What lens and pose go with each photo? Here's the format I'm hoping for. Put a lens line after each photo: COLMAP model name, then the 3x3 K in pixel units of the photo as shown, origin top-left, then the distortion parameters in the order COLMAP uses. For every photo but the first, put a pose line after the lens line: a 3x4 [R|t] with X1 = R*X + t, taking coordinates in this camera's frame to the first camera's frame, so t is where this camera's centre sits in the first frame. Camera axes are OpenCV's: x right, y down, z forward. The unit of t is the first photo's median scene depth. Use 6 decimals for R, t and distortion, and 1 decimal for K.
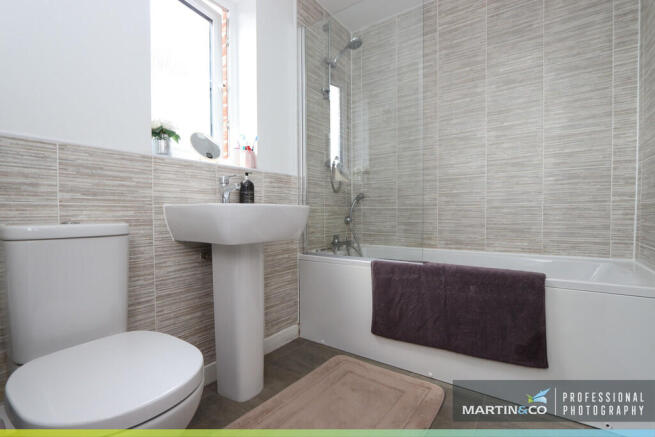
lens RADIAL K [[302.0, 0, 326.3], [0, 302.0, 216.7], [0, 0, 1]] dist [-0.014847, 0.000028]
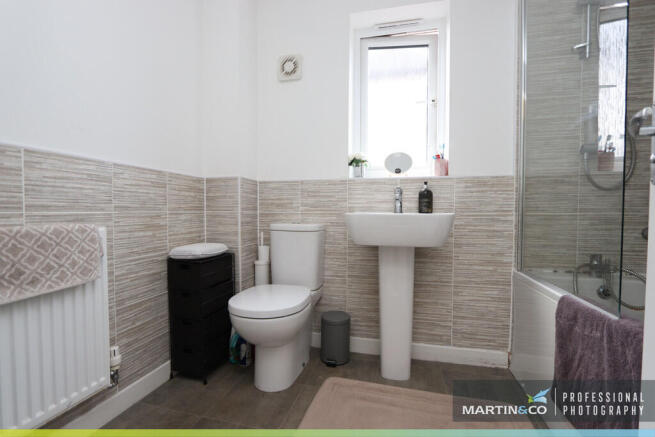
lens RADIAL K [[302.0, 0, 325.6], [0, 302.0, 219.7], [0, 0, 1]] dist [-0.014847, 0.000028]
pose [[0.366734, 0.030872, -0.929813, 0.648740], [-0.018696, 0.999492, 0.025811, -0.034190], [0.930138, 0.007918, 0.367125, 0.294896]]
